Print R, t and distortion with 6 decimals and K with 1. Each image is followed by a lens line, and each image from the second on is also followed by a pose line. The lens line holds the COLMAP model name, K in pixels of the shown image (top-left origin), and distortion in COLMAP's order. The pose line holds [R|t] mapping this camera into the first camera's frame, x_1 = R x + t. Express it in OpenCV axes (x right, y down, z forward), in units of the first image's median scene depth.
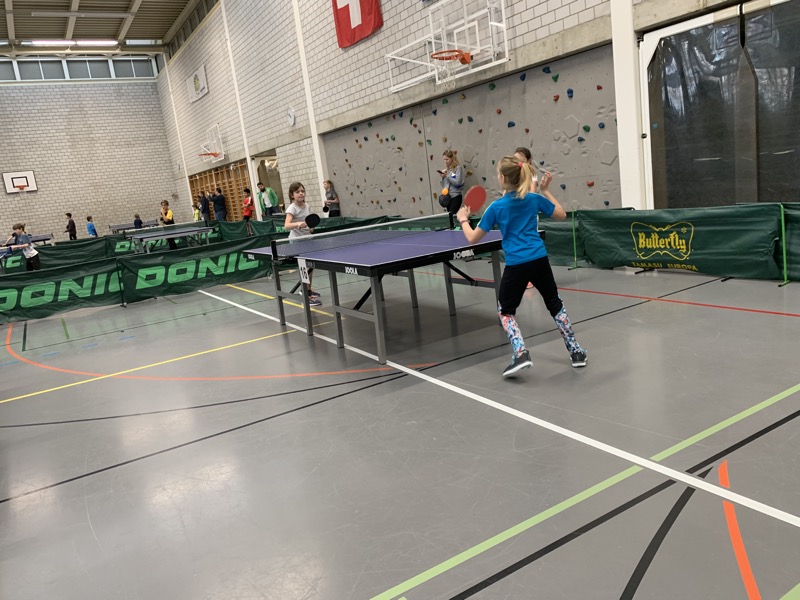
lens RADIAL K [[614.4, 0, 403.6], [0, 614.4, 301.1], [0, 0, 1]] dist [0.008823, -0.009348]
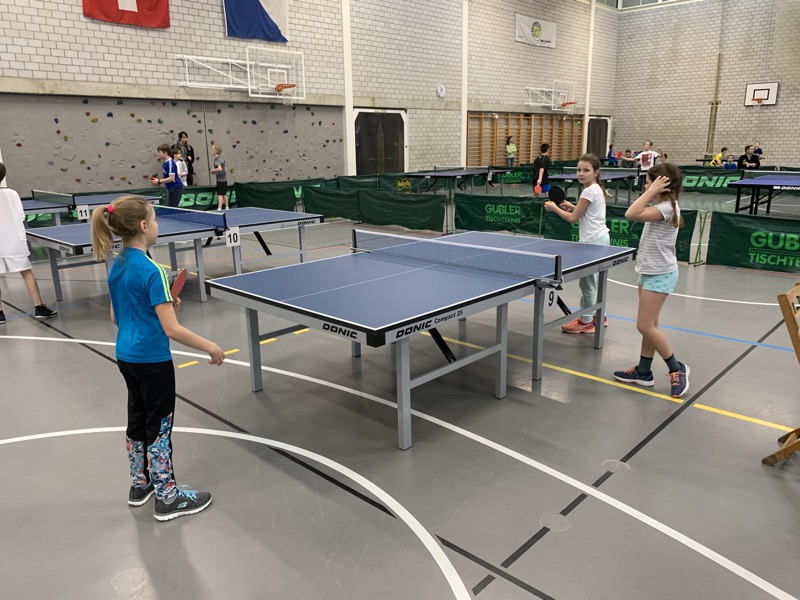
lens RADIAL K [[614.4, 0, 403.6], [0, 614.4, 301.1], [0, 0, 1]] dist [0.008823, -0.009348]
pose [[-0.257316, -0.114566, 0.959512, -1.440258], [0.233666, 0.956104, 0.176822, -0.044937], [-0.937651, 0.269704, -0.219250, 1.029417]]
